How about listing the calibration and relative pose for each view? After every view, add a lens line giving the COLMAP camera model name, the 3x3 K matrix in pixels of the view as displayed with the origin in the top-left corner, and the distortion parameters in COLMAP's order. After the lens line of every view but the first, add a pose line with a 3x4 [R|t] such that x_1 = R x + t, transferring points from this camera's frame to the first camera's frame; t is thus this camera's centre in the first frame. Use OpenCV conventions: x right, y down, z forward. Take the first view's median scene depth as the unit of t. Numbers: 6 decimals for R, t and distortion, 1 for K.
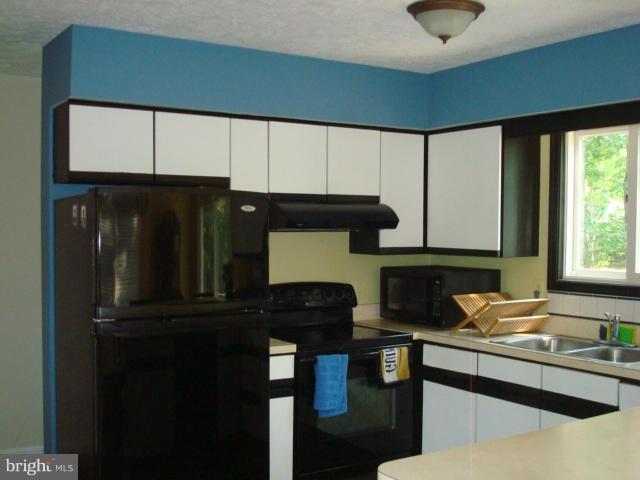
lens RADIAL K [[672.3, 0, 346.2], [0, 672.3, 252.3], [0, 0, 1]] dist [-0.068697, 0.000000]
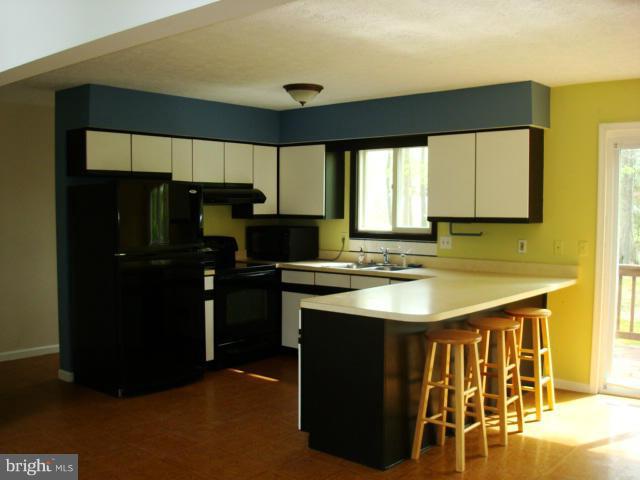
lens RADIAL K [[672.3, 0, 320.0], [0, 672.3, 239.9], [0, 0, 1]] dist [-0.068697, 0.000000]
pose [[0.952505, -0.018596, 0.303953, -0.316470], [0.012443, 0.999677, 0.022169, 0.022076], [-0.304267, -0.017334, 0.952429, -0.677232]]
